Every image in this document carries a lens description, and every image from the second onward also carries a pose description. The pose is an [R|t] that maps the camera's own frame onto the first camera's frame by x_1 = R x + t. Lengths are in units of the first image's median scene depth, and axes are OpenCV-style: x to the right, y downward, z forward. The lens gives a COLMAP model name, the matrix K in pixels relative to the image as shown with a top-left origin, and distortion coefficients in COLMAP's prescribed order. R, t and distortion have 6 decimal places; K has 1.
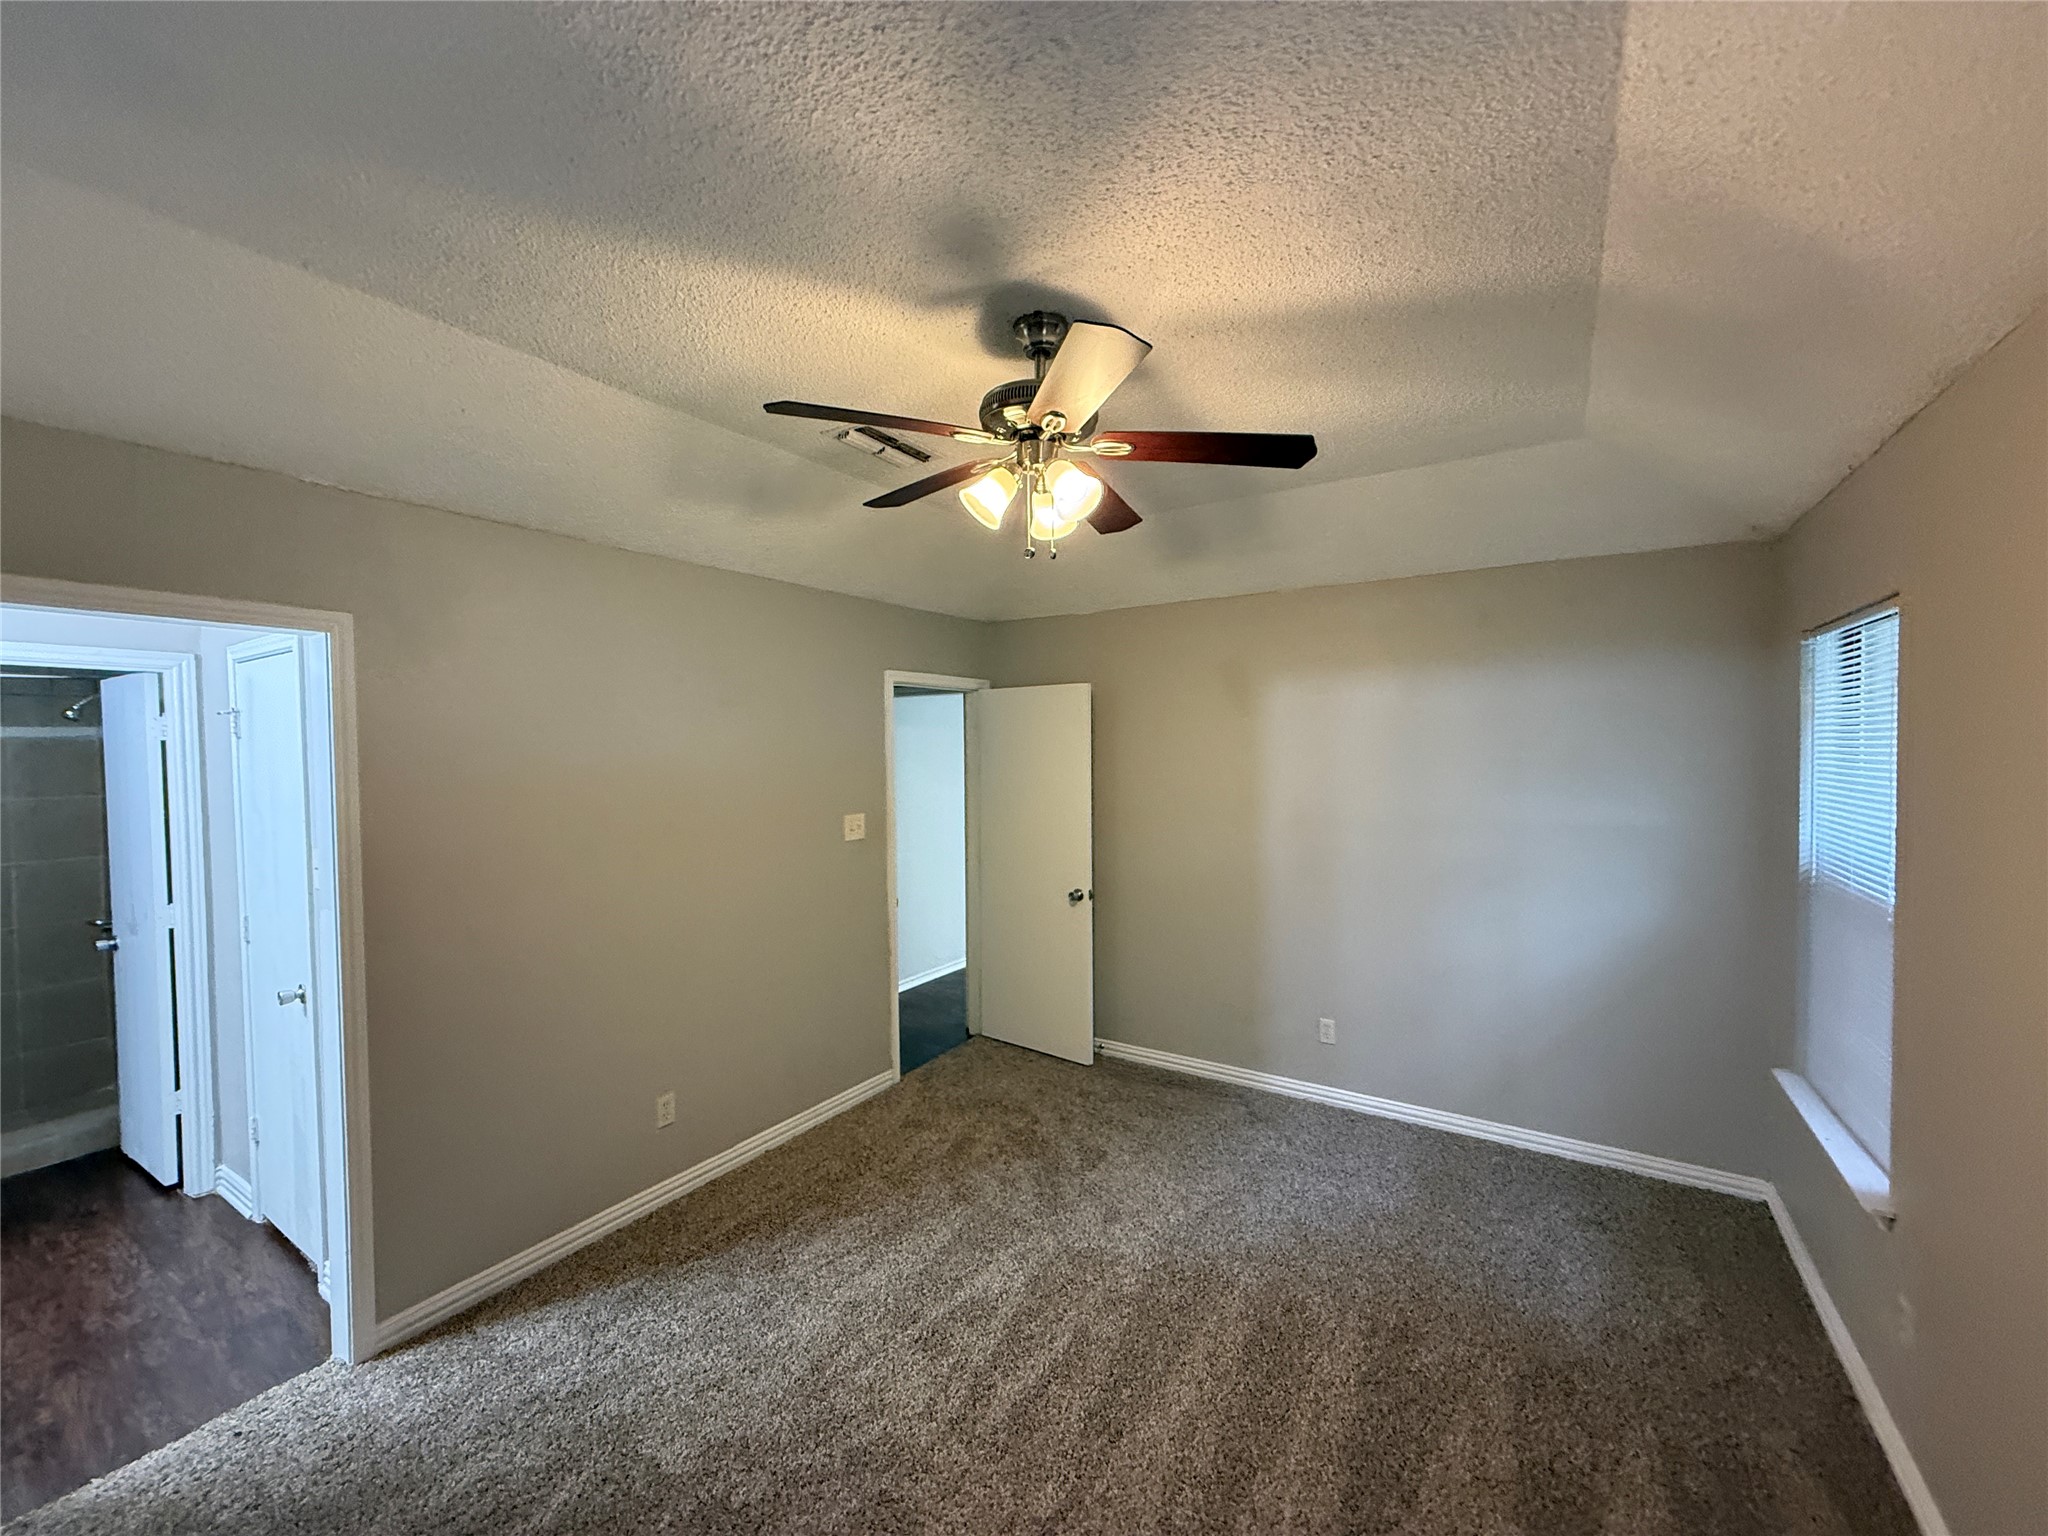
lens RADIAL K [[814.3, 0, 1023.0], [0, 814.3, 770.5], [0, 0, 1]] dist [0.002916, 0.000247]
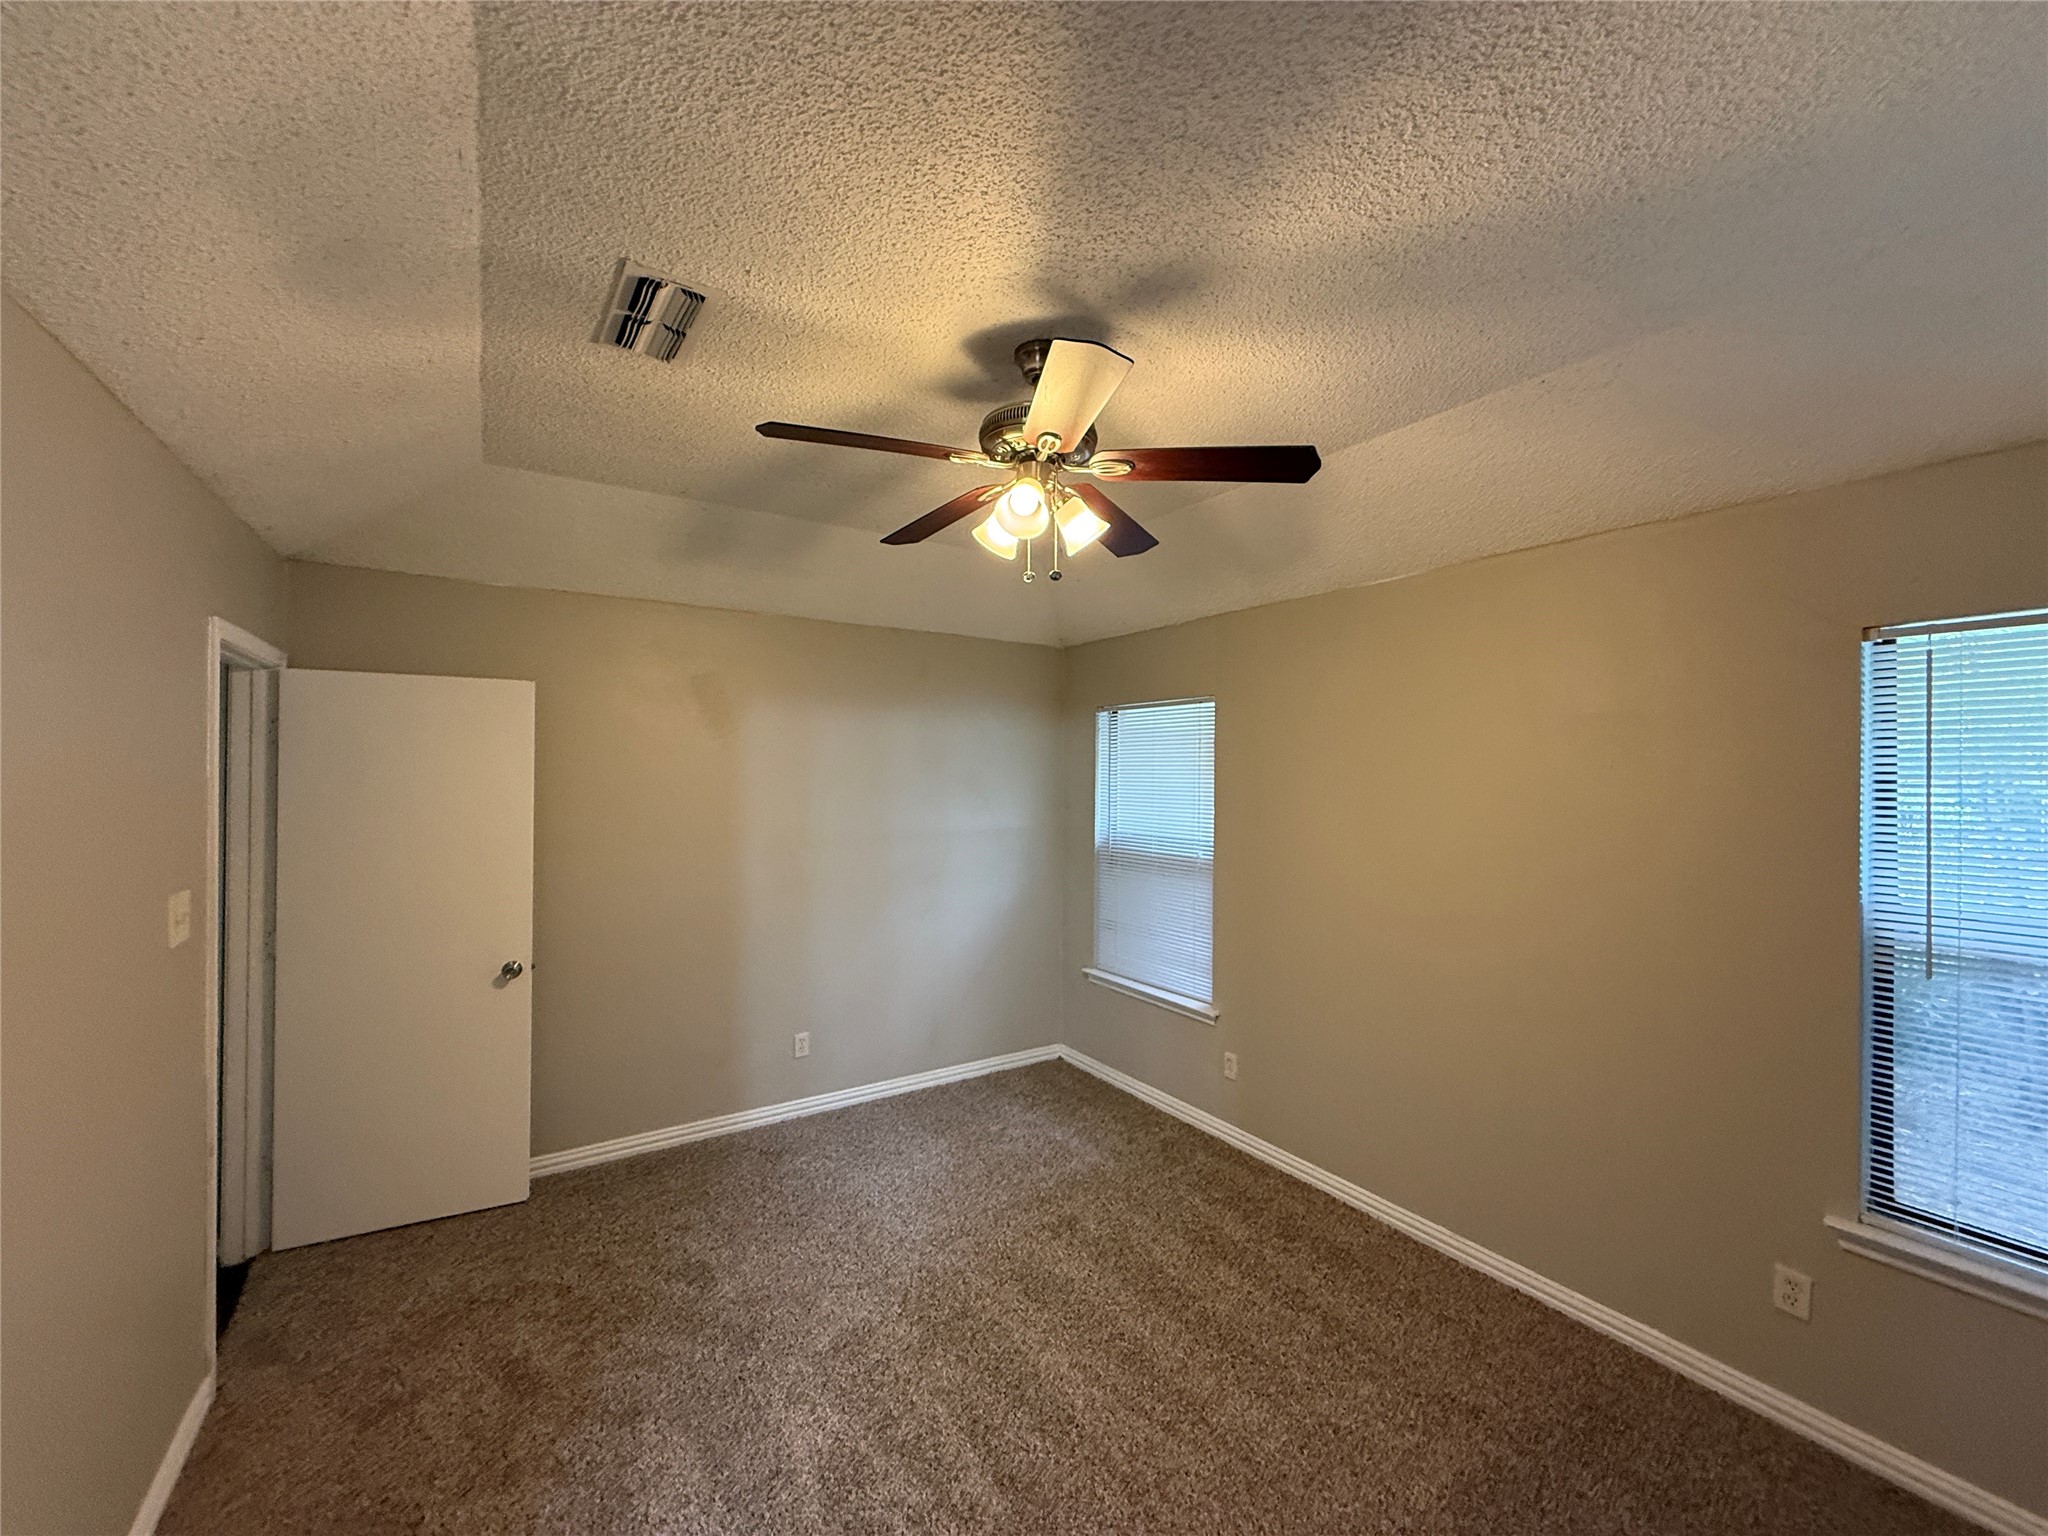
lens RADIAL K [[811.7, 0, 1020.1], [0, 811.7, 760.7], [0, 0, 1]] dist [0.000130, 0.000017]
pose [[0.402110, 0.022627, 0.915312, -0.531550], [0.013129, 0.999449, -0.030475, -0.007984], [-0.915497, 0.024272, 0.401592, 0.363132]]
